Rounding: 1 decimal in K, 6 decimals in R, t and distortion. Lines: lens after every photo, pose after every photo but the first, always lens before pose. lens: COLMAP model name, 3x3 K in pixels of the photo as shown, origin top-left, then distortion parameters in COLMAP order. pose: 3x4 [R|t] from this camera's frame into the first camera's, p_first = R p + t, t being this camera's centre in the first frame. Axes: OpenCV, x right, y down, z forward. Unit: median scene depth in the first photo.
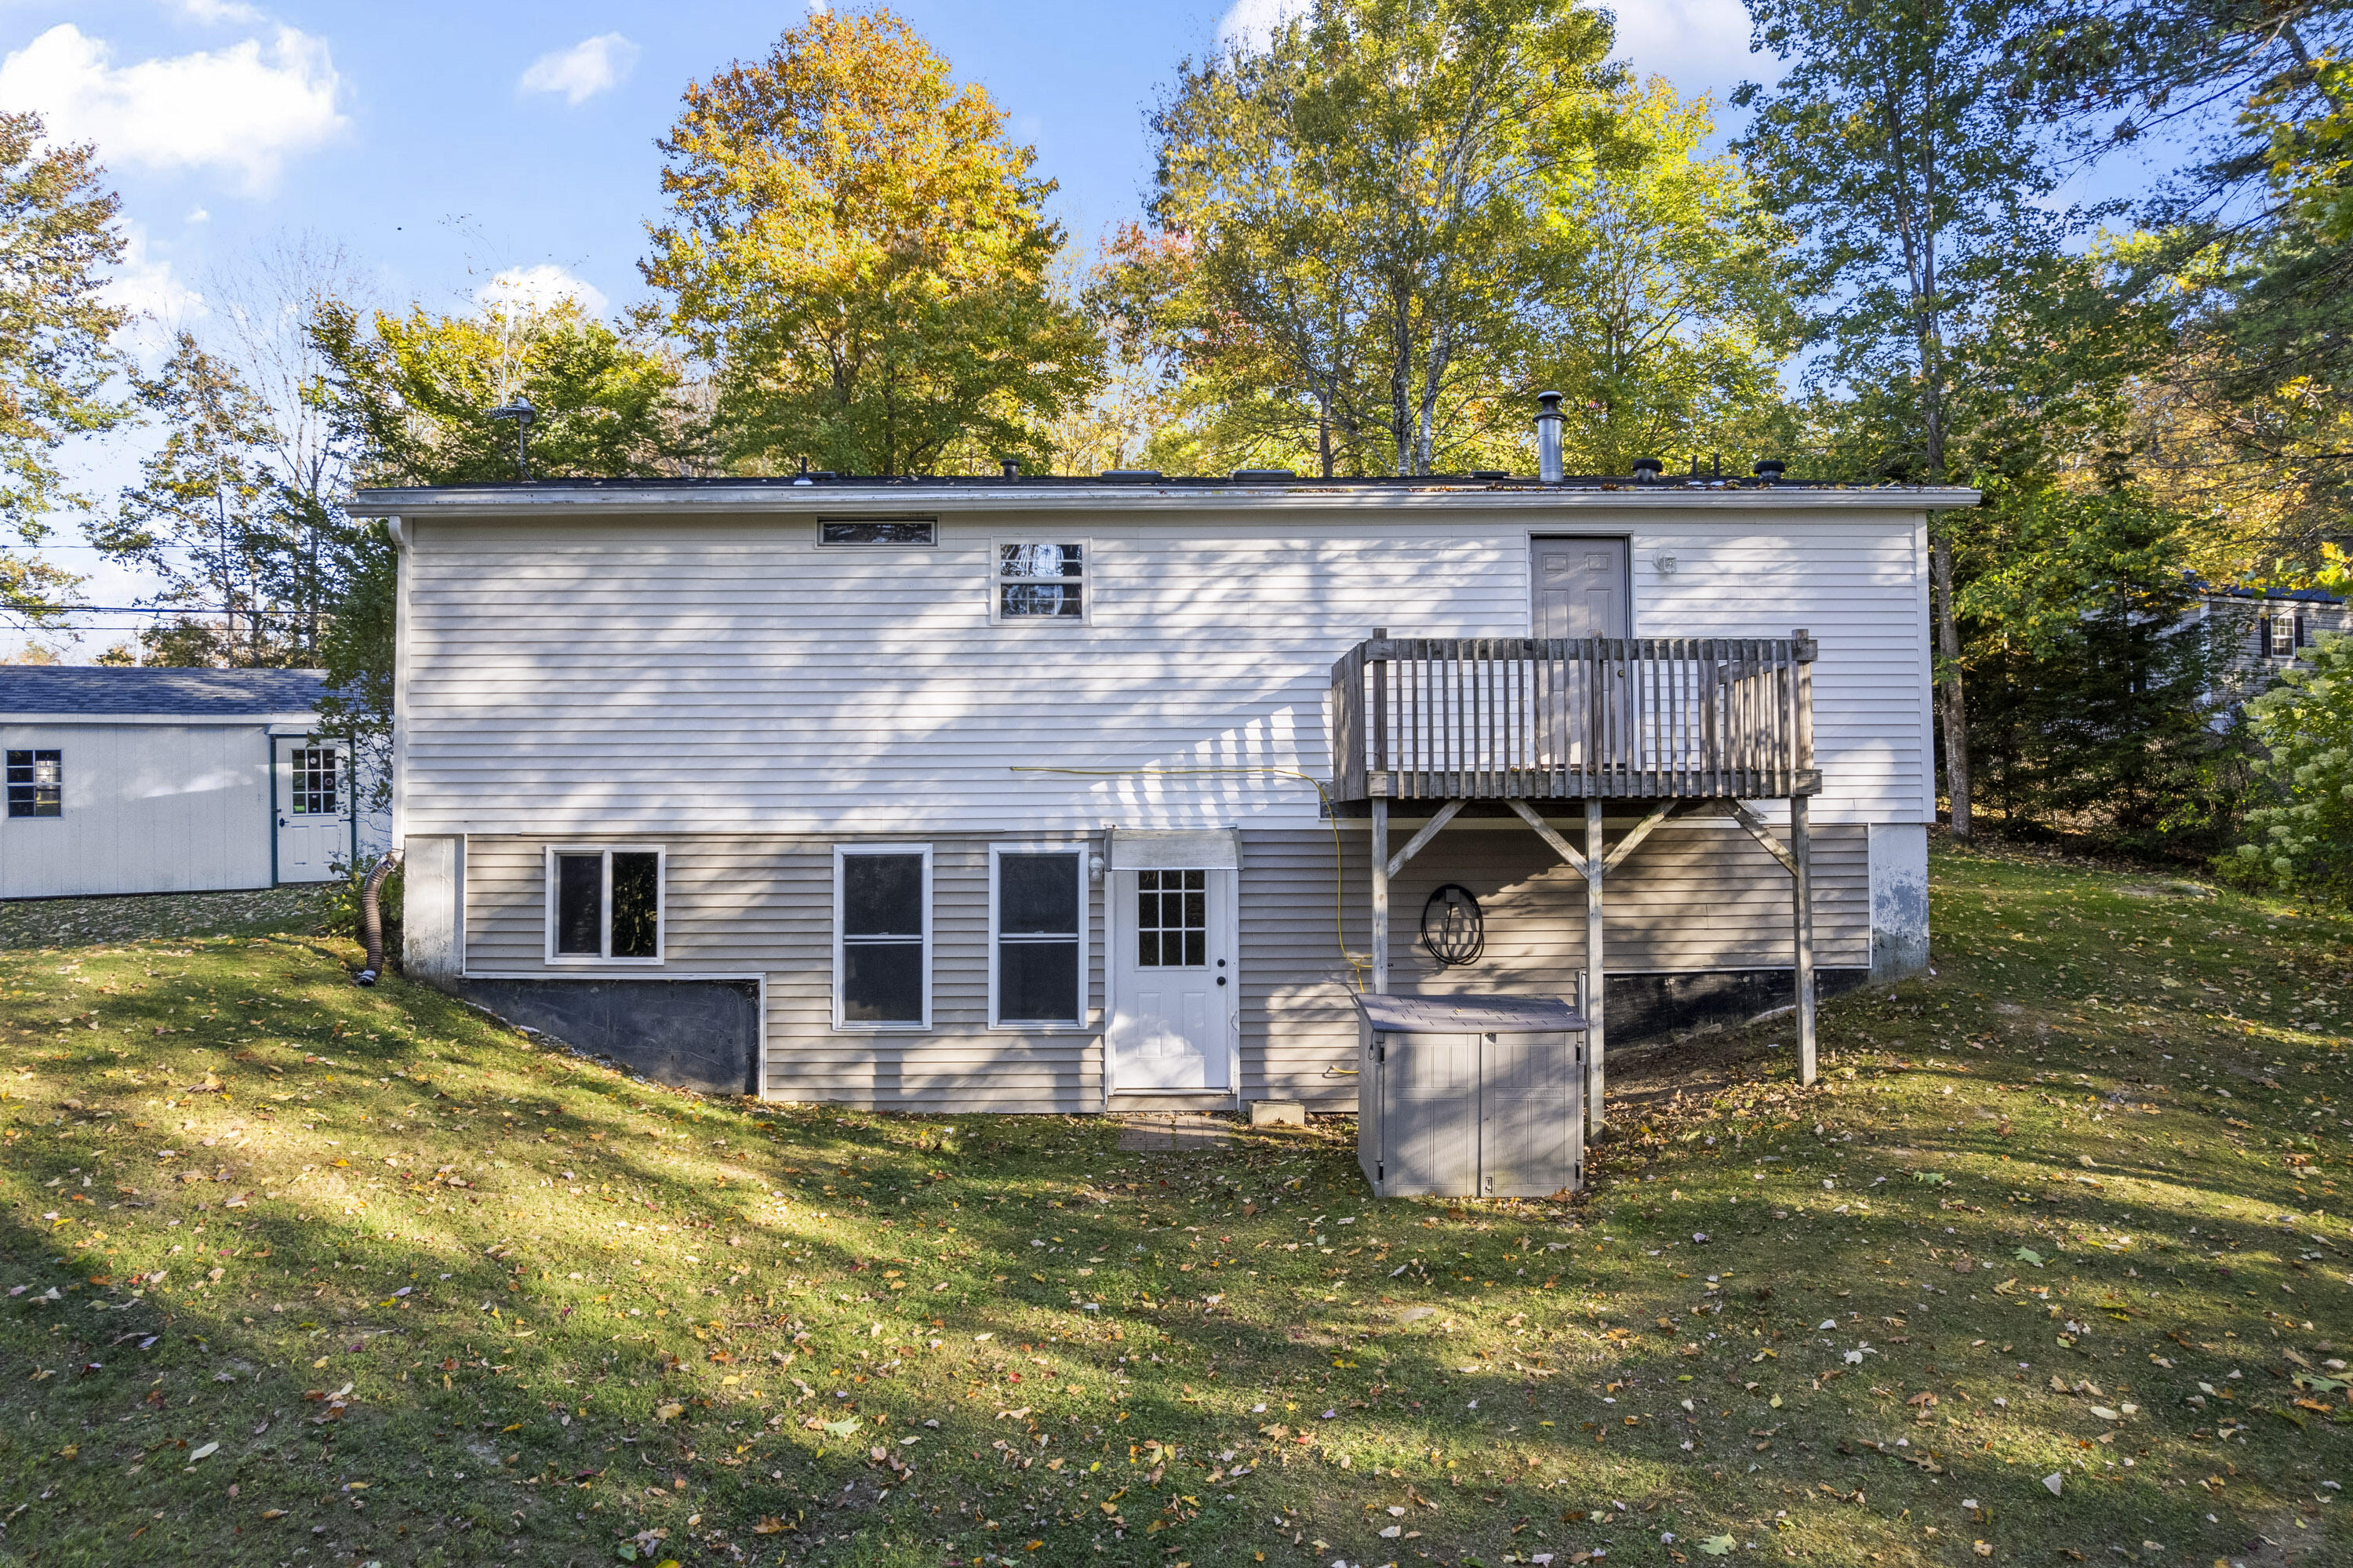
lens RADIAL K [[1527.9, 0, 1171.9], [0, 1527.9, 779.7], [0, 0, 1]] dist [0.007063, 0.000891]
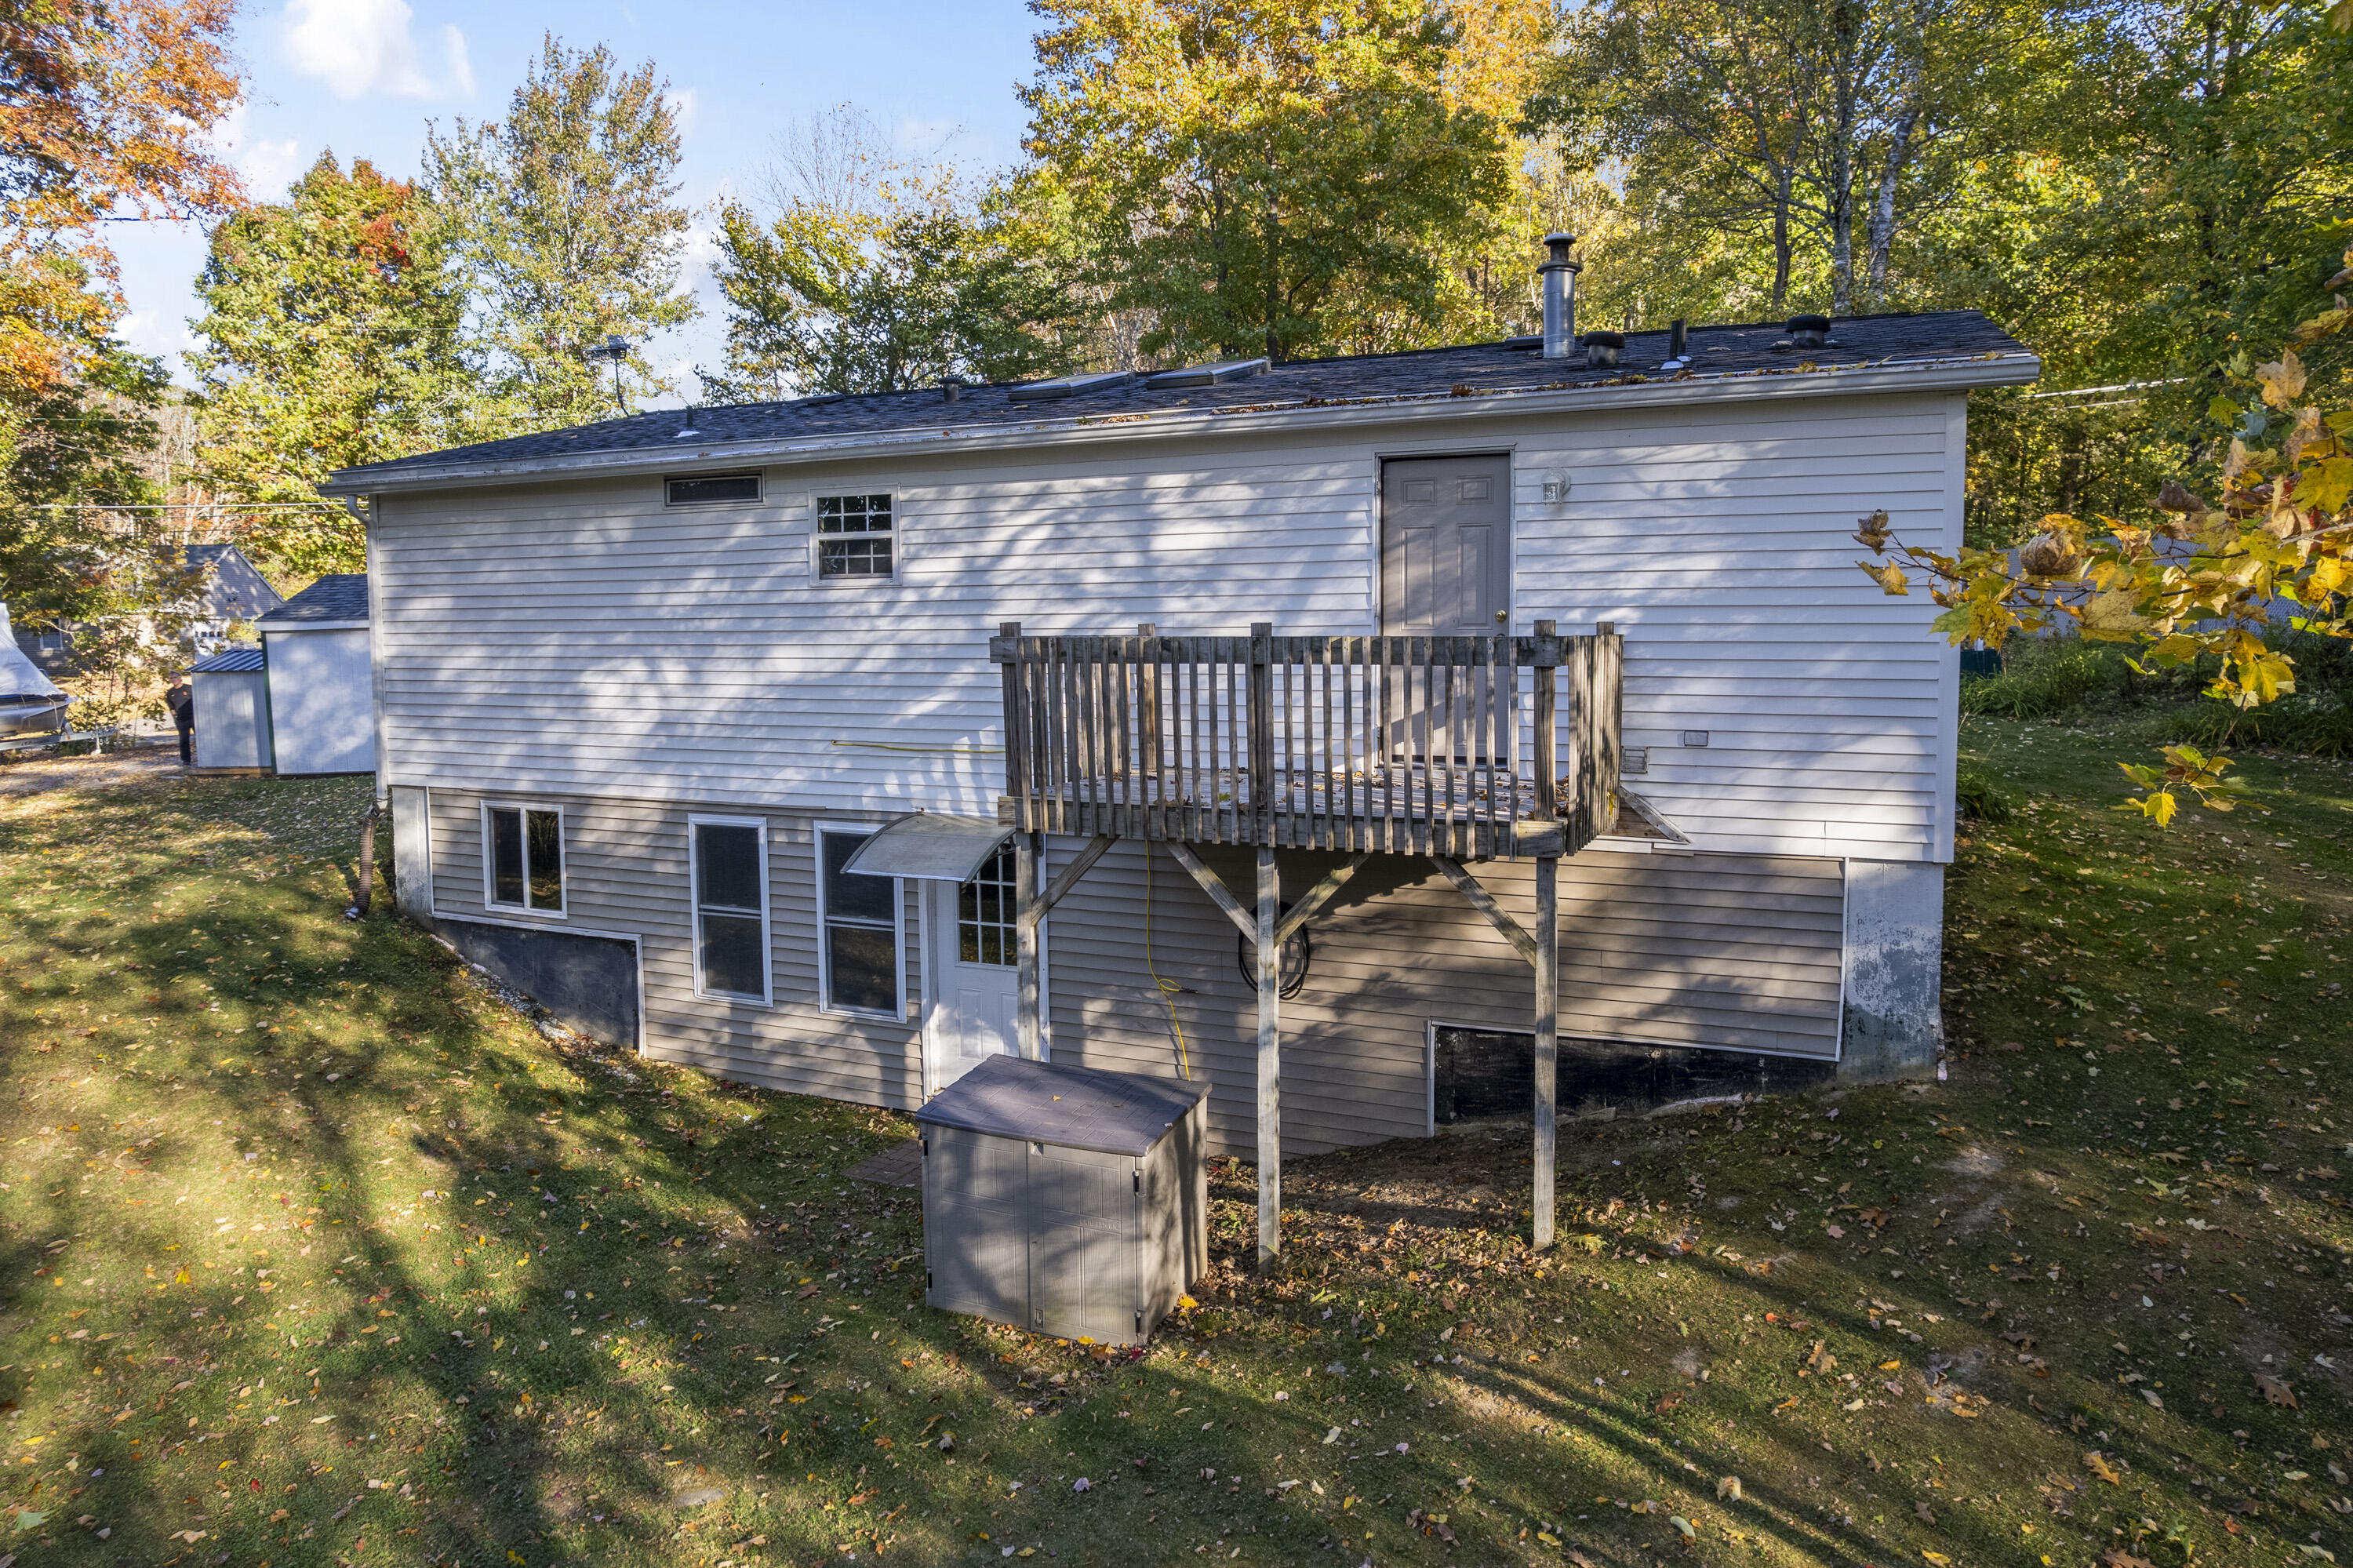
lens RADIAL K [[1527.9, 0, 1177.7], [0, 1527.9, 786.3], [0, 0, 1]] dist [0.007063, 0.000891]
pose [[0.897337, 0.045604, -0.438983, 0.493903], [0.011510, 0.991891, 0.126573, -0.095940], [0.441195, -0.118631, 0.889535, 0.258624]]
